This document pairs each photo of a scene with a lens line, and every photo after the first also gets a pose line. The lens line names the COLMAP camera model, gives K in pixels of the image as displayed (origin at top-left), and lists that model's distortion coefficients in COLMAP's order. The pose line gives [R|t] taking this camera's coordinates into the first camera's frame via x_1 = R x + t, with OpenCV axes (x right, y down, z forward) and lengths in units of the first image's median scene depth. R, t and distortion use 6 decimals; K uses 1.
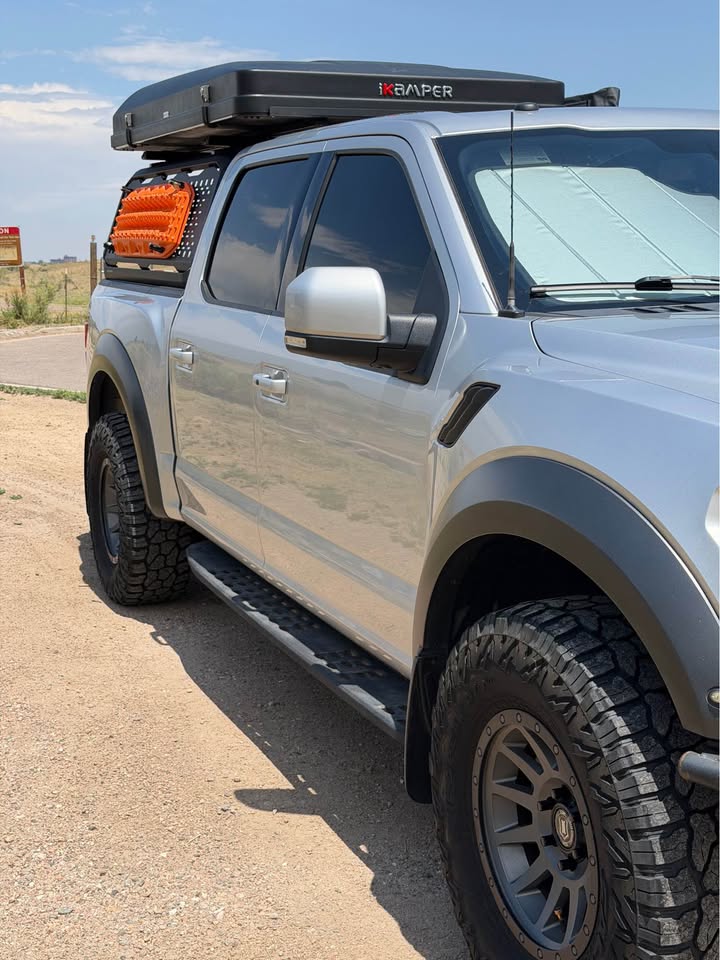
lens RADIAL K [[1370.7, 0, 357.8], [0, 1370.7, 486.4], [0, 0, 1]] dist [0.123314, 0.000000]
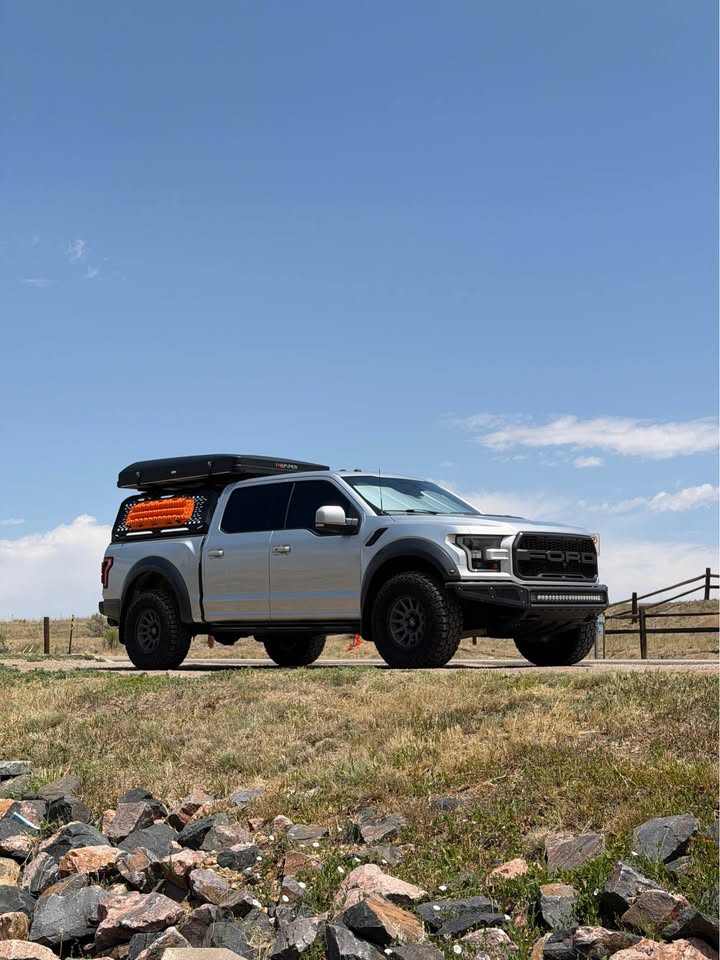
lens RADIAL K [[1370.7, 0, 358.7], [0, 1370.7, 479.4], [0, 0, 1]] dist [0.123314, 0.000000]
pose [[0.930025, 0.041466, 0.365150, -0.841388], [0.064097, 0.960081, -0.272279, 0.510328], [-0.361864, 0.276631, 0.890241, -1.534895]]
